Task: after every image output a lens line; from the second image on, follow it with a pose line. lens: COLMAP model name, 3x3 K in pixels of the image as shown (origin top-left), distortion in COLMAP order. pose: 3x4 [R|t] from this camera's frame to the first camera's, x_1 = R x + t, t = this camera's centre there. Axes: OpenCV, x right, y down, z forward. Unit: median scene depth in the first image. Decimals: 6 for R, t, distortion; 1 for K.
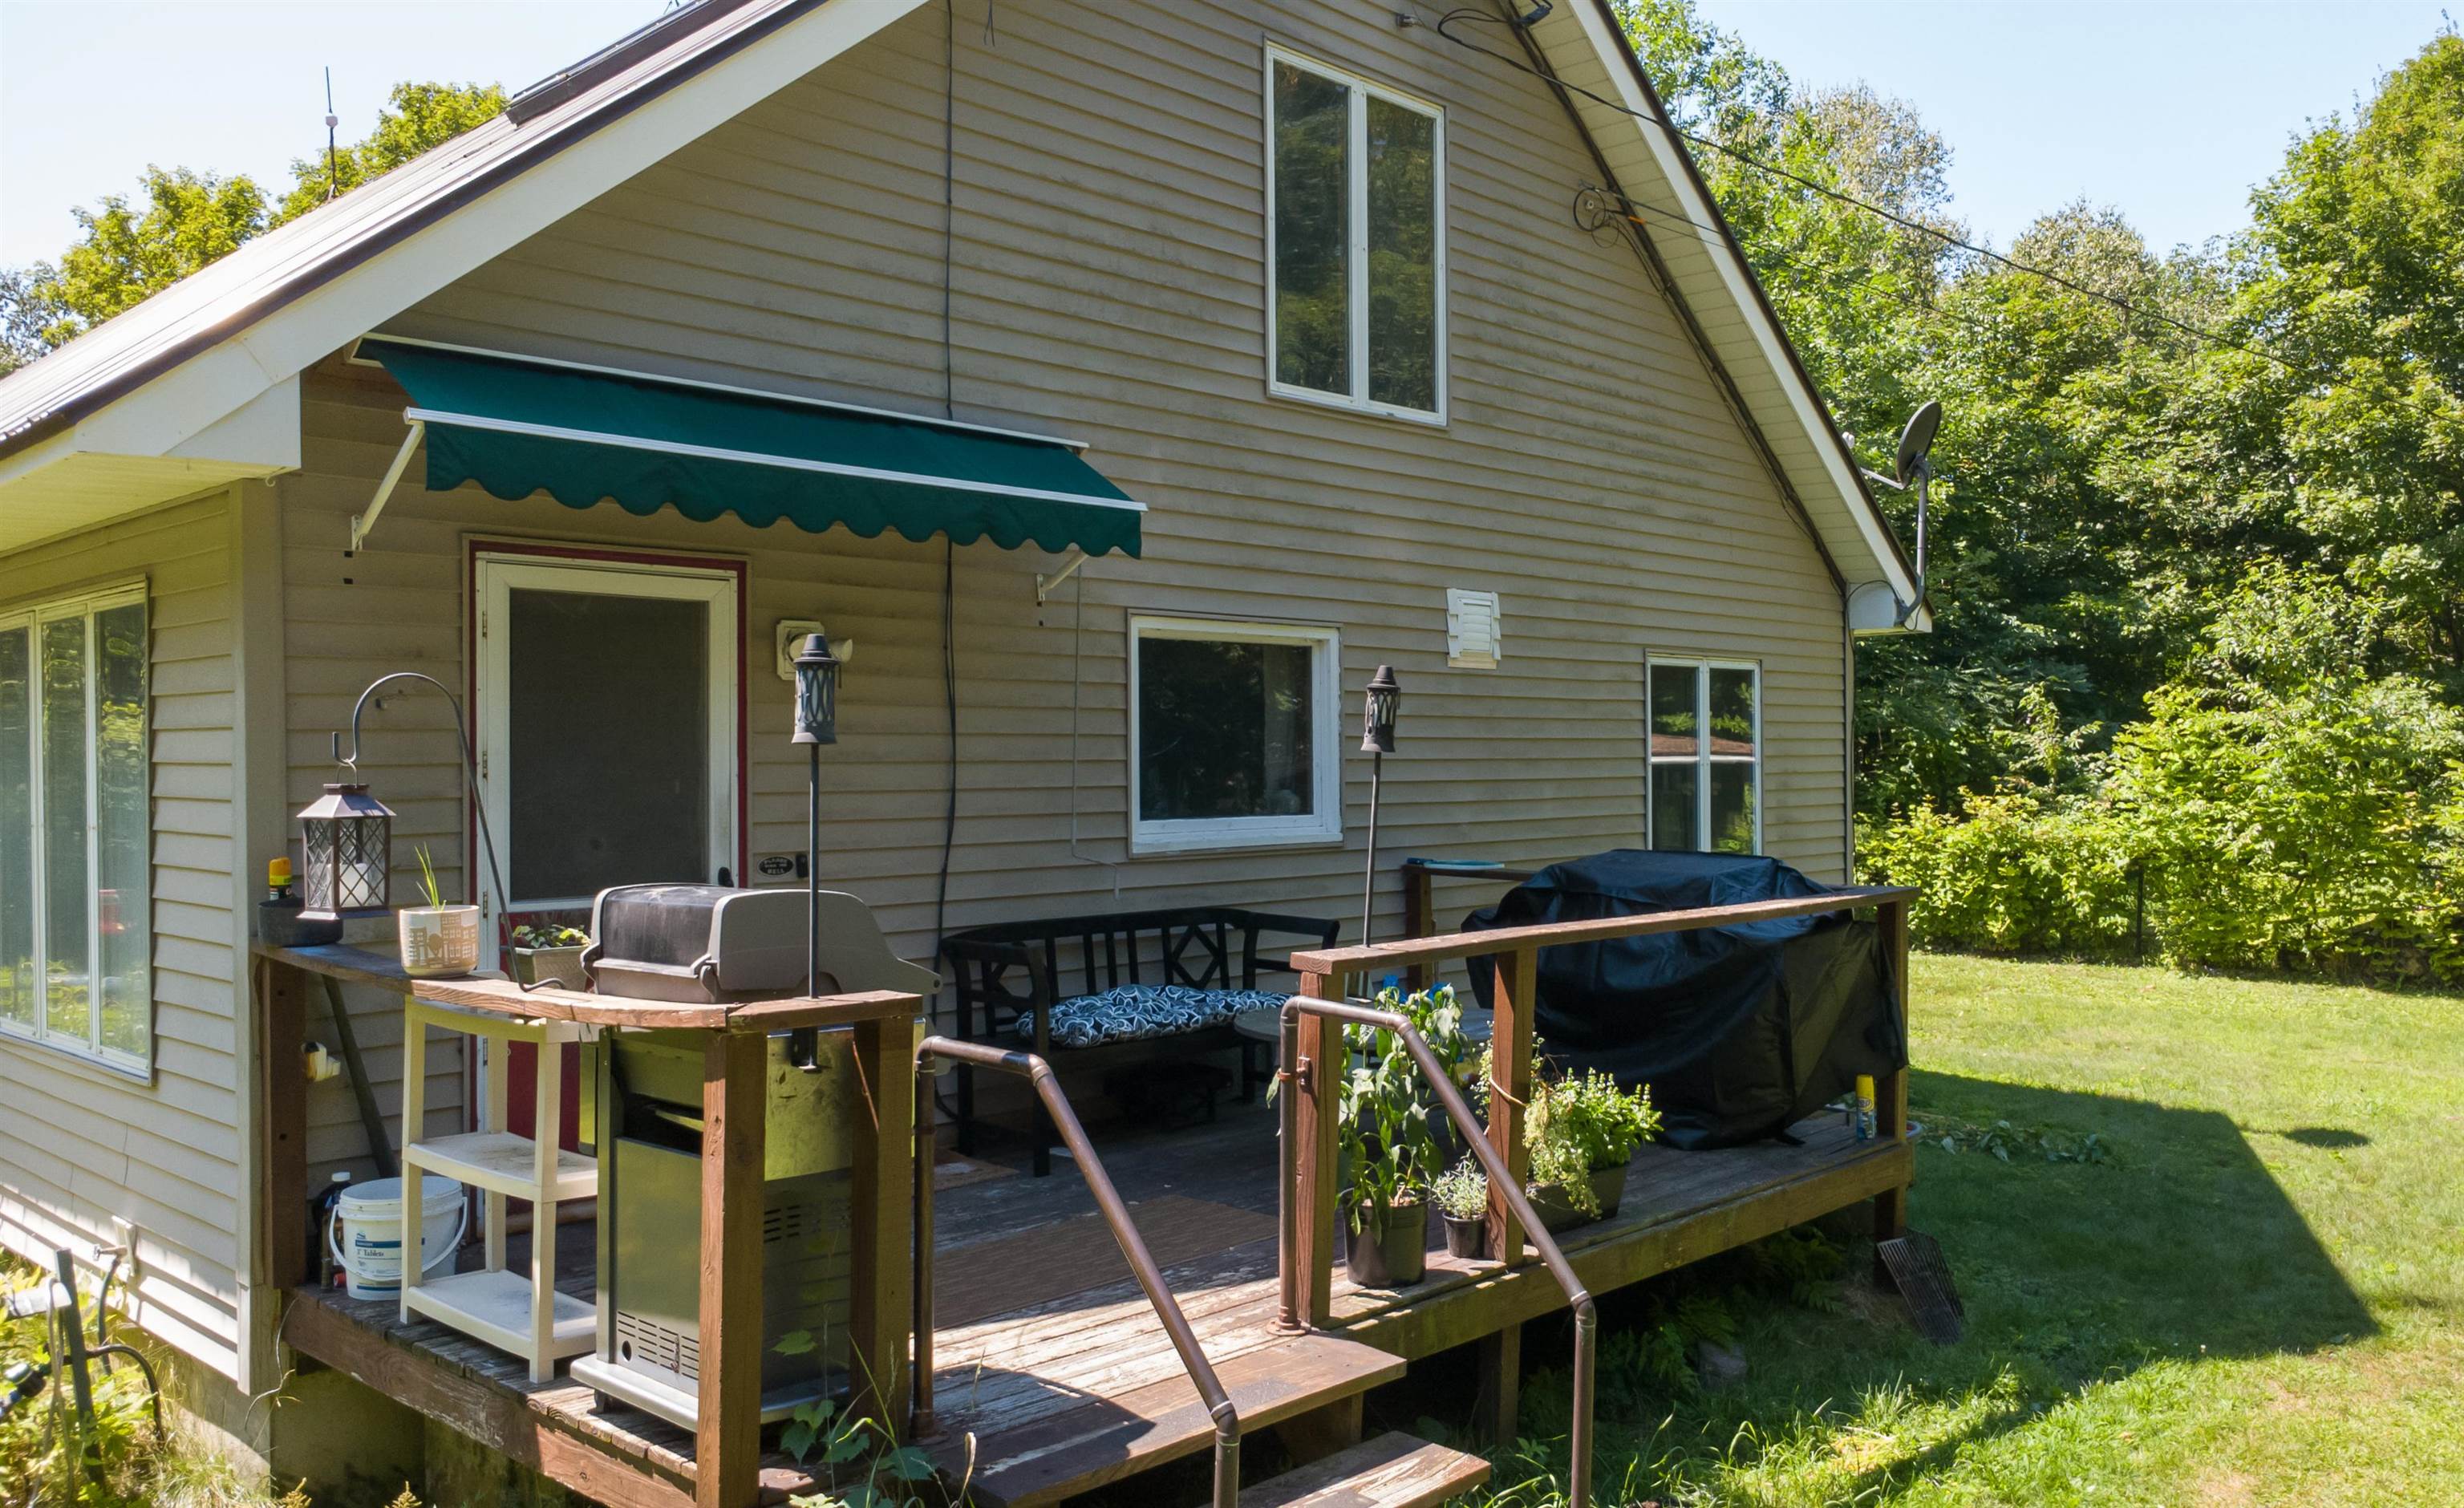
lens RADIAL K [[2016.3, 0, 1232.0], [0, 2016.3, 754.0], [0, 0, 1]] dist [-0.003662, -0.011626]
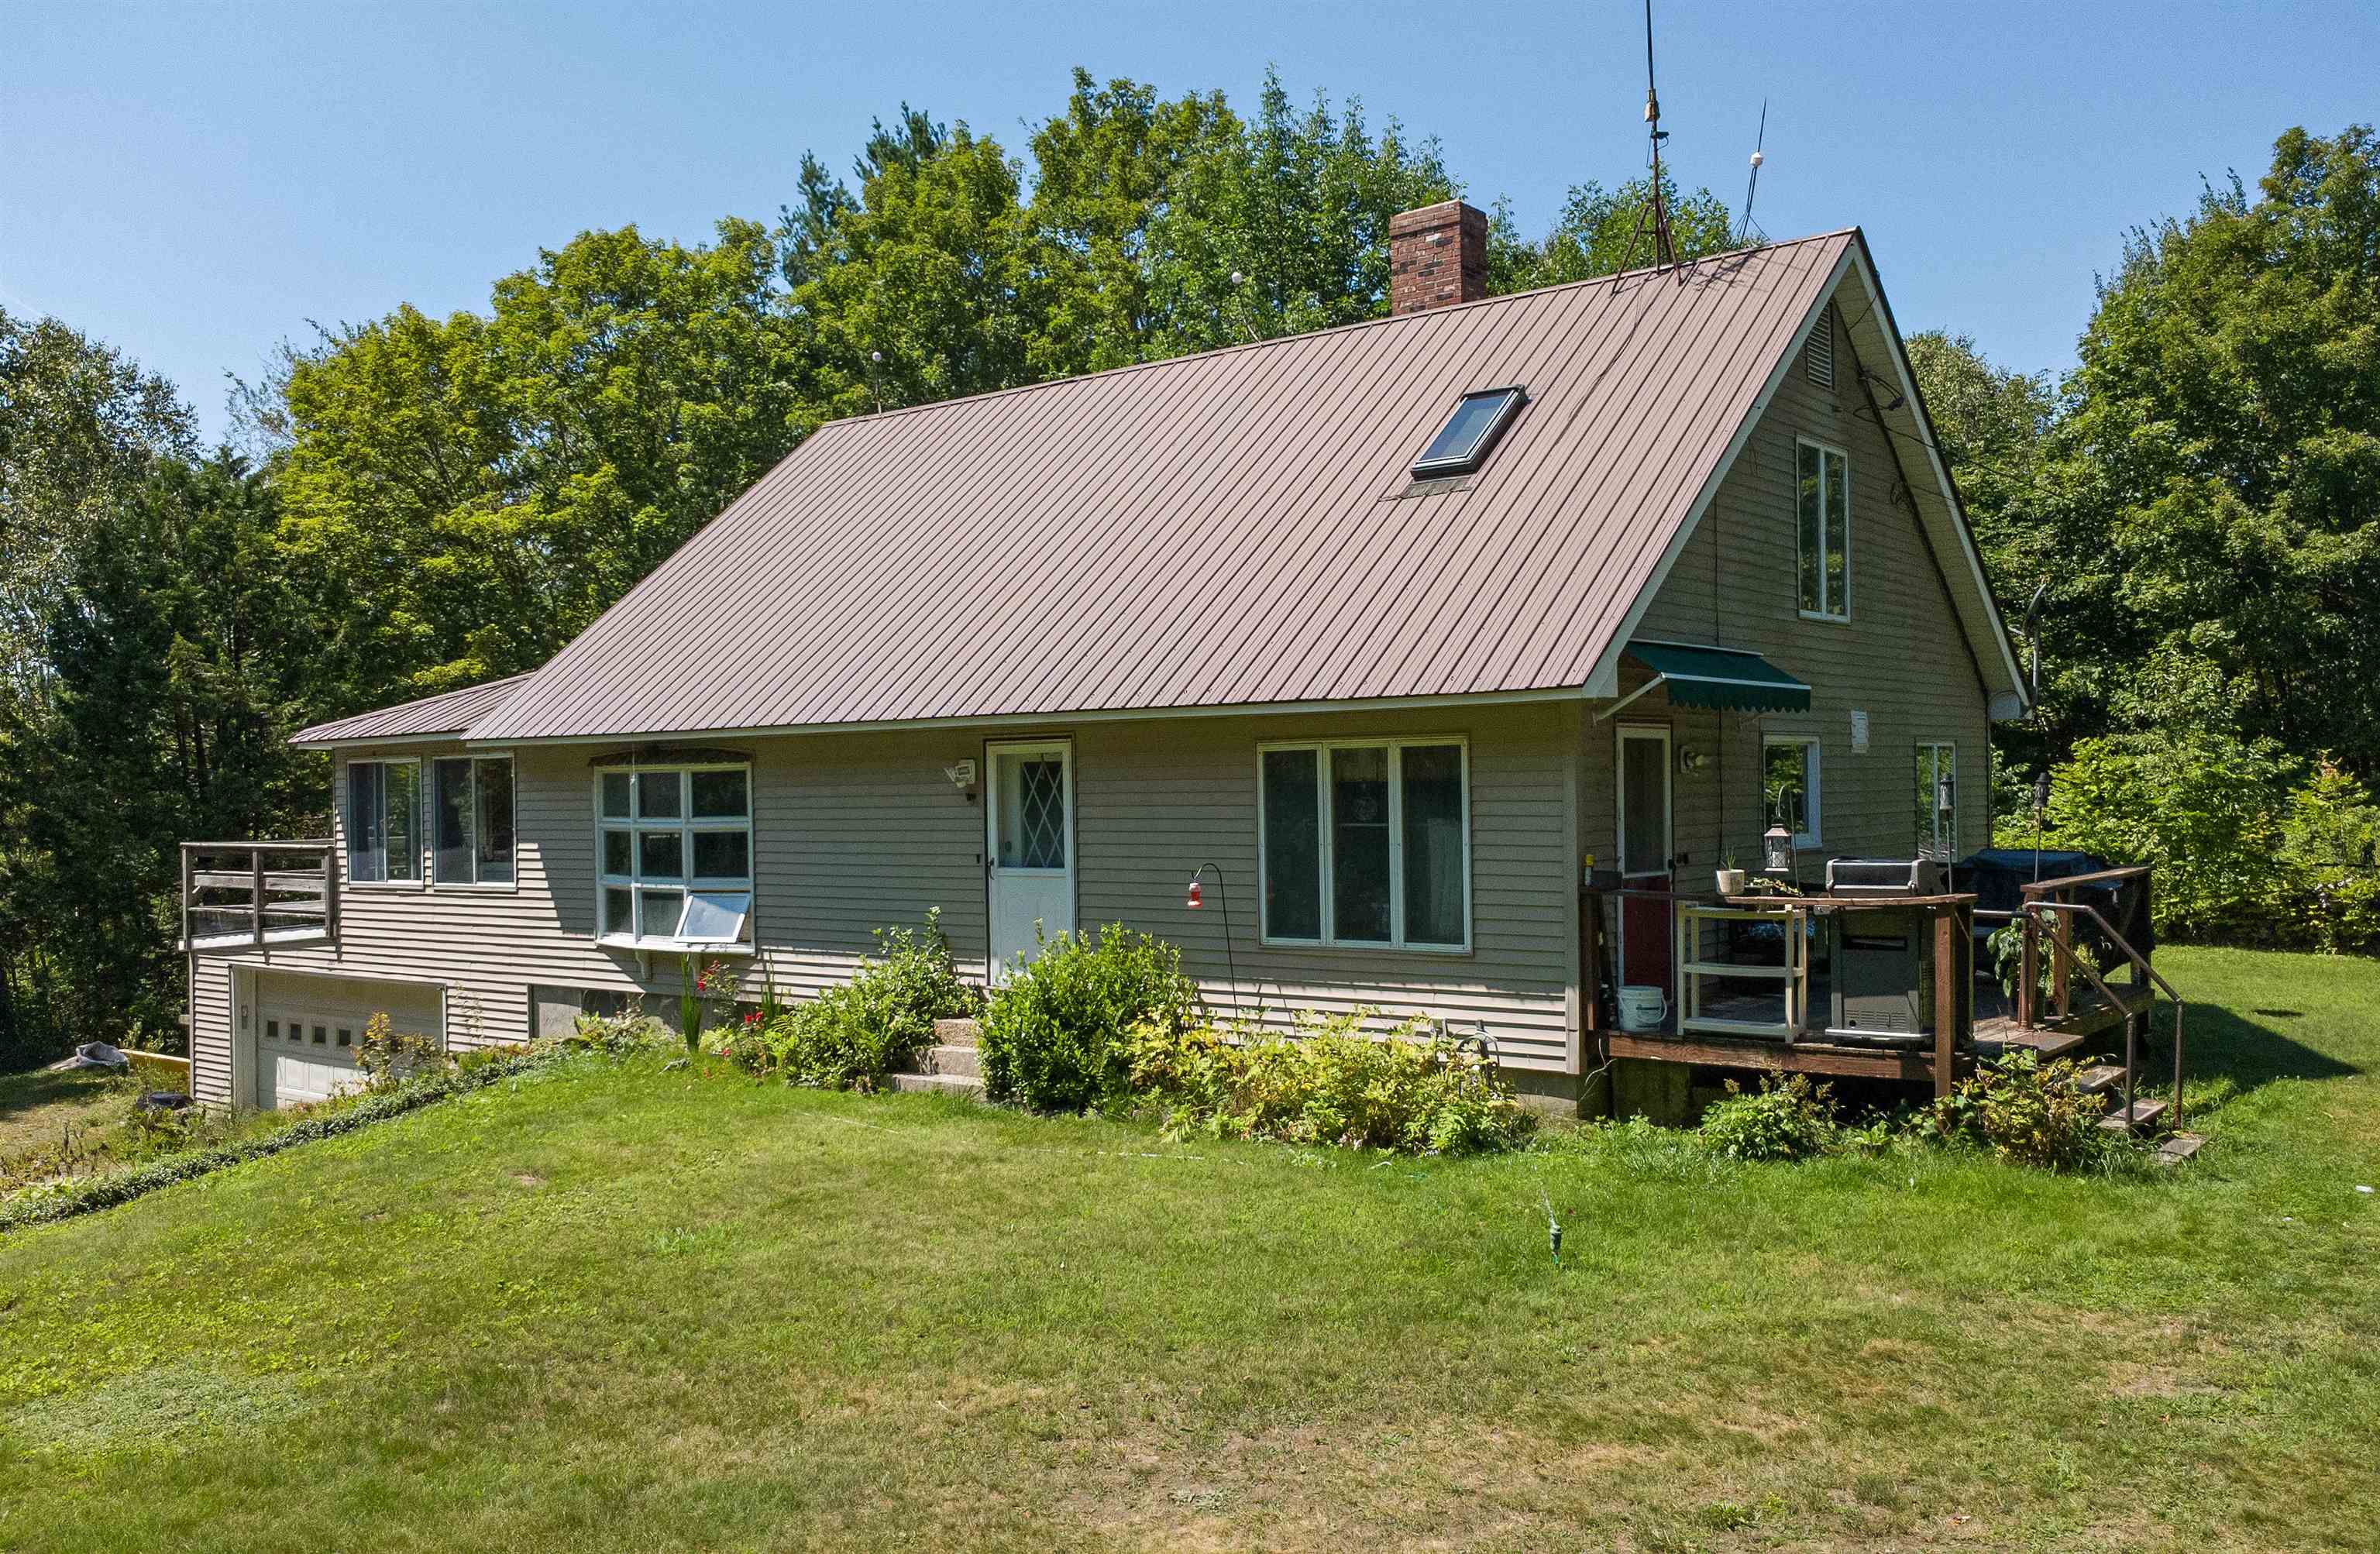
lens RADIAL K [[1947.9, 0, 1190.0], [0, 1947.9, 777.0], [0, 0, 1]] dist [0.011395, 0.010125]
pose [[0.996278, -0.012740, 0.085252, -0.182510], [0.013073, 0.999909, -0.003349, -0.006648], [-0.085202, 0.004452, 0.996354, -0.203969]]
